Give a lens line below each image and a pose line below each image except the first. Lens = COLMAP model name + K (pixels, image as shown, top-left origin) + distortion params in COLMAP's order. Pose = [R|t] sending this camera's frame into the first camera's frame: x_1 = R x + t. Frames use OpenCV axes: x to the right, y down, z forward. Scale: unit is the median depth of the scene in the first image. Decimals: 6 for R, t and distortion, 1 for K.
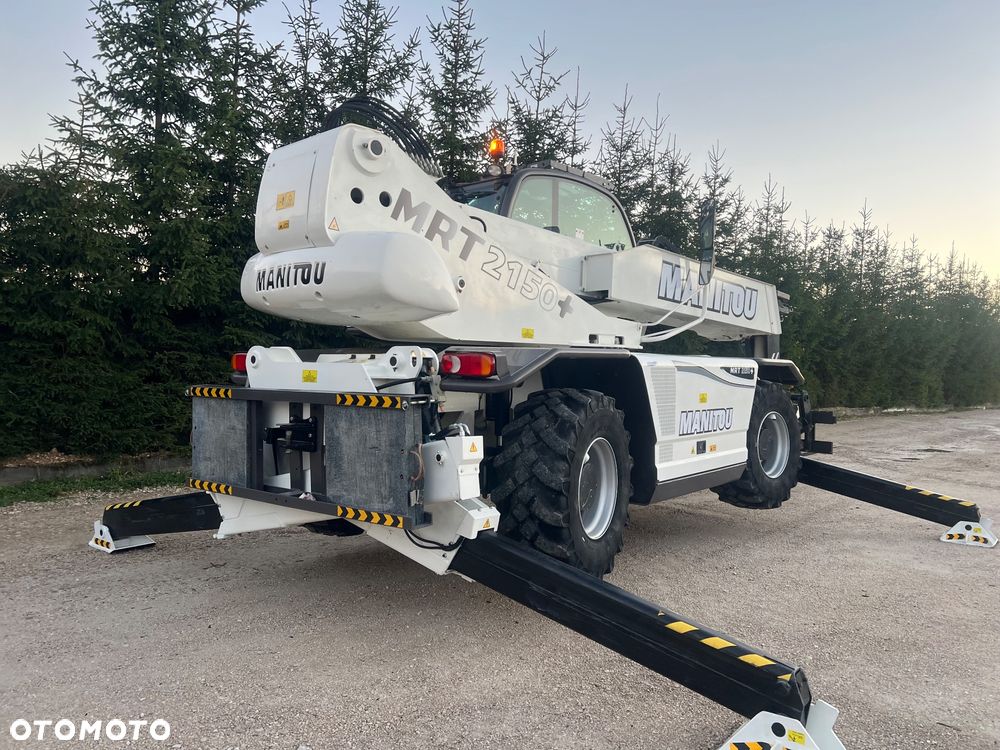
lens RADIAL K [[745.4, 0, 522.4], [0, 745.4, 347.9], [0, 0, 1]] dist [0.075326, -0.002078]
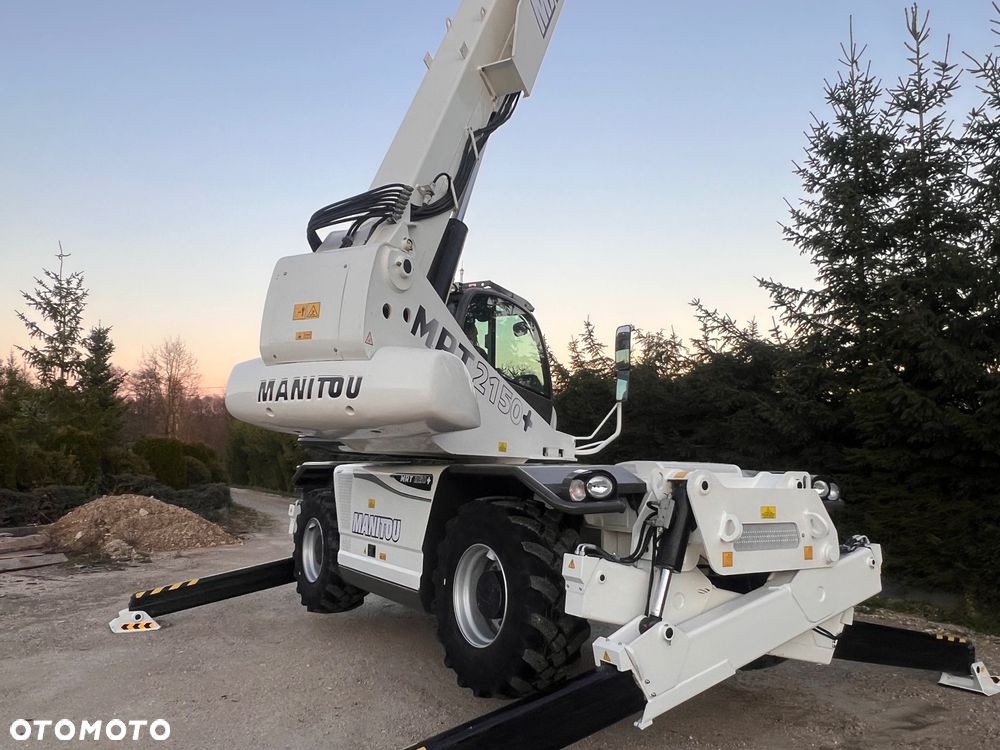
lens RADIAL K [[718.6, 0, 500.0], [0, 718.6, 375.0], [0, 0, 1]] dist [-0.002194, -0.009663]
pose [[-0.262320, -0.157741, -0.952001, 1.187402], [-0.018023, 0.987178, -0.158603, 0.045101], [0.964812, -0.024447, -0.261800, 1.436904]]
